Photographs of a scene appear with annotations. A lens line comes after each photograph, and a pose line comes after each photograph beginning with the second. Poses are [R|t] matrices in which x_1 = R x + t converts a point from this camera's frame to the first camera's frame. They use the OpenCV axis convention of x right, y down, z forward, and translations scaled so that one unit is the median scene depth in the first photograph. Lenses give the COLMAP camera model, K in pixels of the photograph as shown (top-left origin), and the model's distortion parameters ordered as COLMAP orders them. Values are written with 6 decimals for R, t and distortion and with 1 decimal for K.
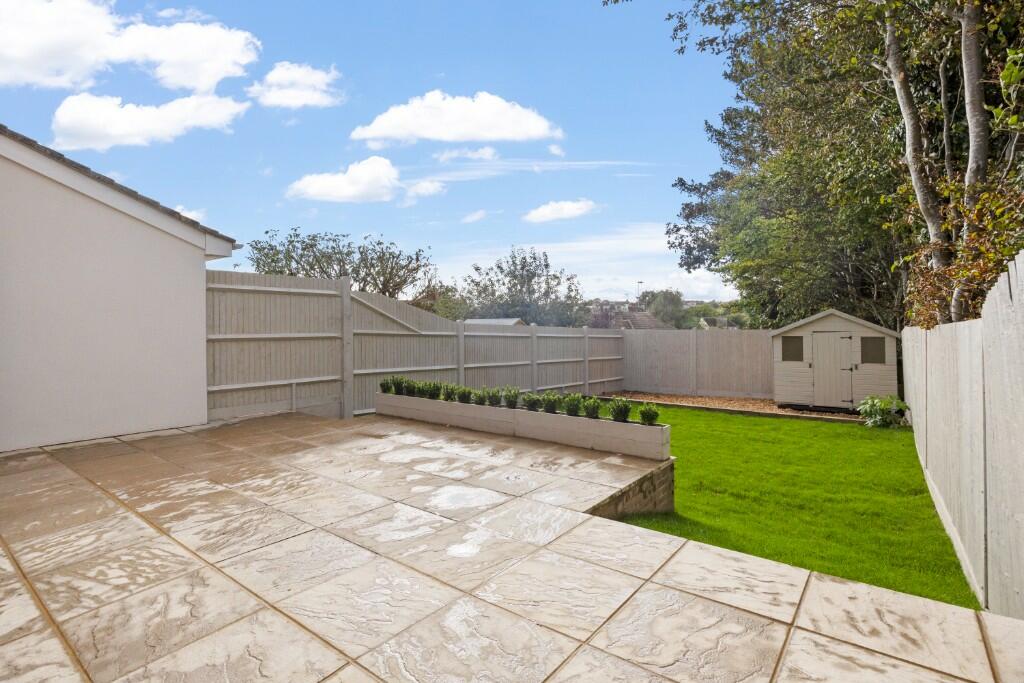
lens RADIAL K [[506.2, 0, 512.4], [0, 506.2, 327.3], [0, 0, 1]] dist [-0.022787, 0.000237]
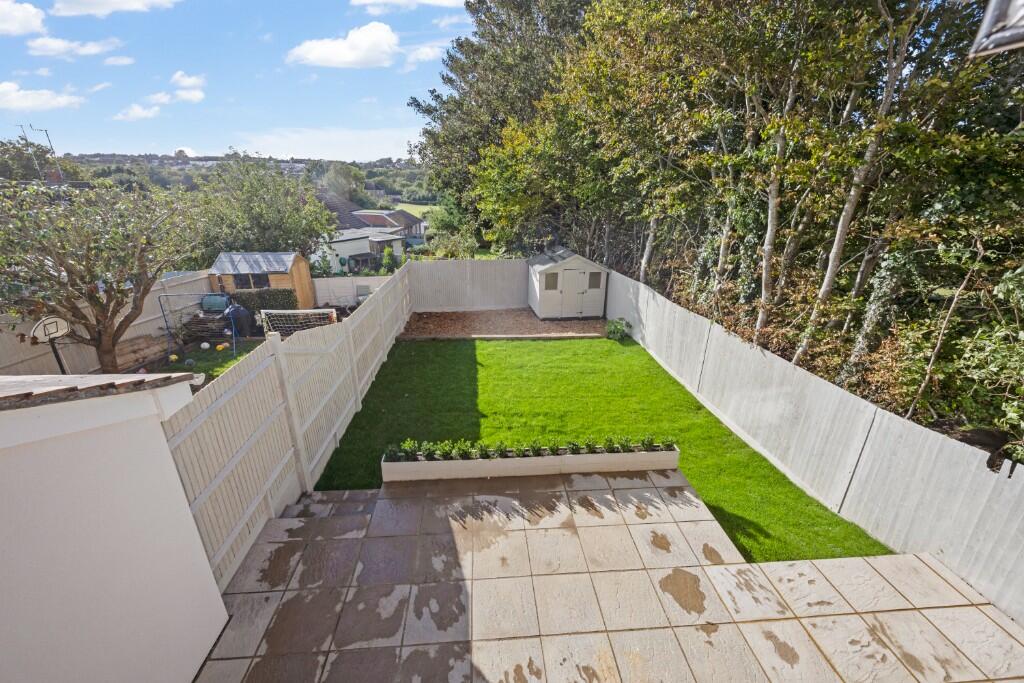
lens RADIAL K [[400.4, 0, 512.0], [0, 400.4, 341.5], [0, 0, 1]] dist [-0.000834, -0.000114]
pose [[0.748841, -0.228793, 0.622006, -0.315692], [-0.011162, 0.934036, 0.357005, -0.225301], [-0.662656, -0.274283, 0.696890, 0.234007]]
